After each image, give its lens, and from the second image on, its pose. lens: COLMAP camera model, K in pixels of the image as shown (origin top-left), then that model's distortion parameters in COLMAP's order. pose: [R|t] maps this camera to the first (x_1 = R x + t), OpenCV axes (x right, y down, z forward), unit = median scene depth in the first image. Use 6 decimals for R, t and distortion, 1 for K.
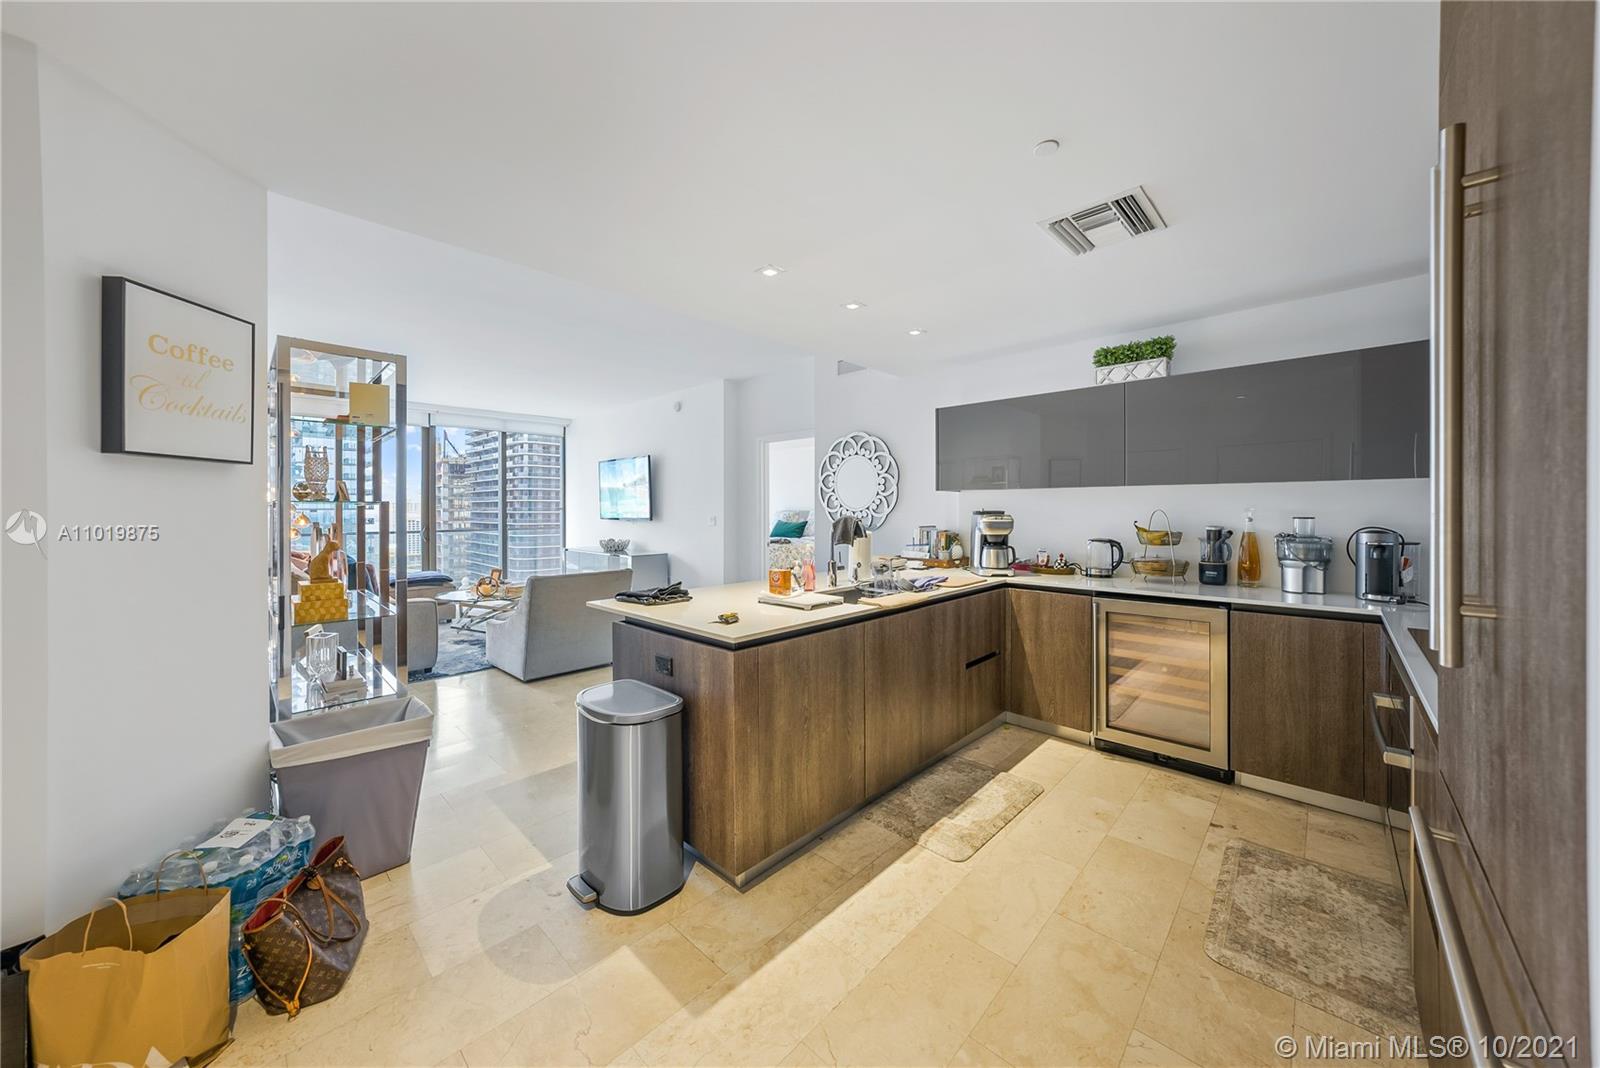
lens RADIAL K [[555.6, 0, 815.4], [0, 555.6, 509.1], [0, 0, 1]] dist [-0.003123, 0.000730]
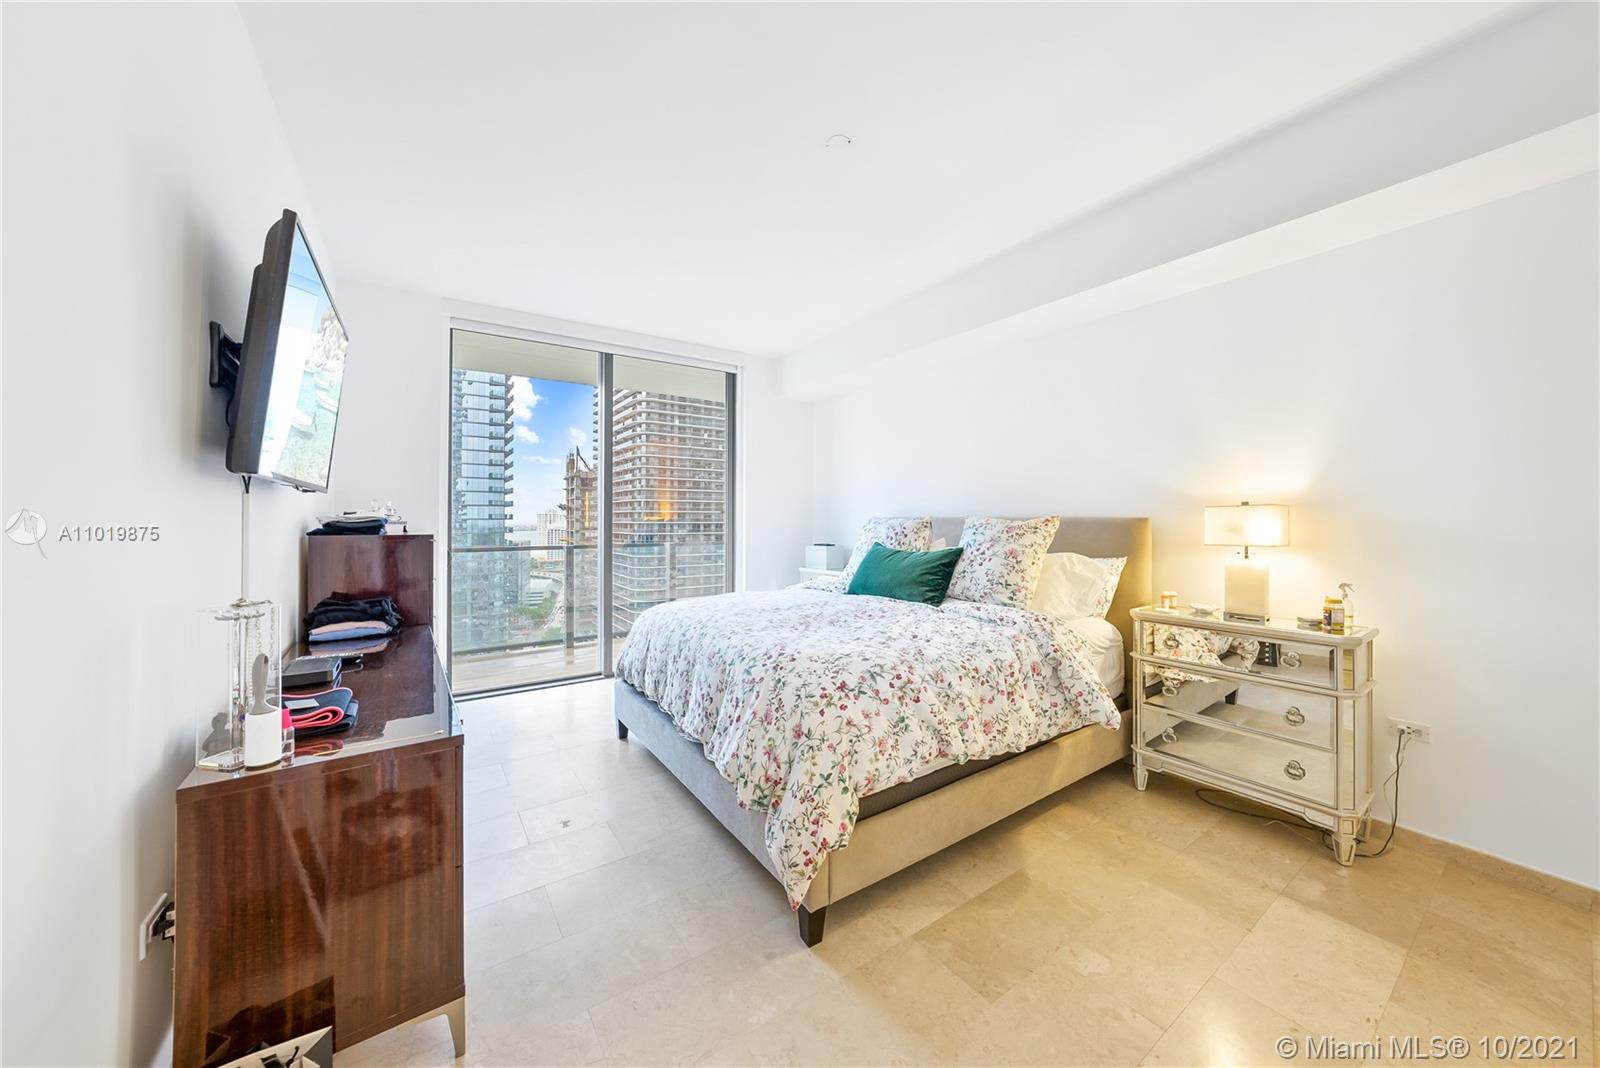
lens RADIAL K [[555.6, 0, 802.3], [0, 555.6, 520.5], [0, 0, 1]] dist [-0.003123, 0.000730]
pose [[0.976231, 0.002238, -0.216719, -0.030748], [-0.001968, 0.999997, 0.001463, 0.003844], [0.216721, -0.001001, 0.976233, 0.590305]]
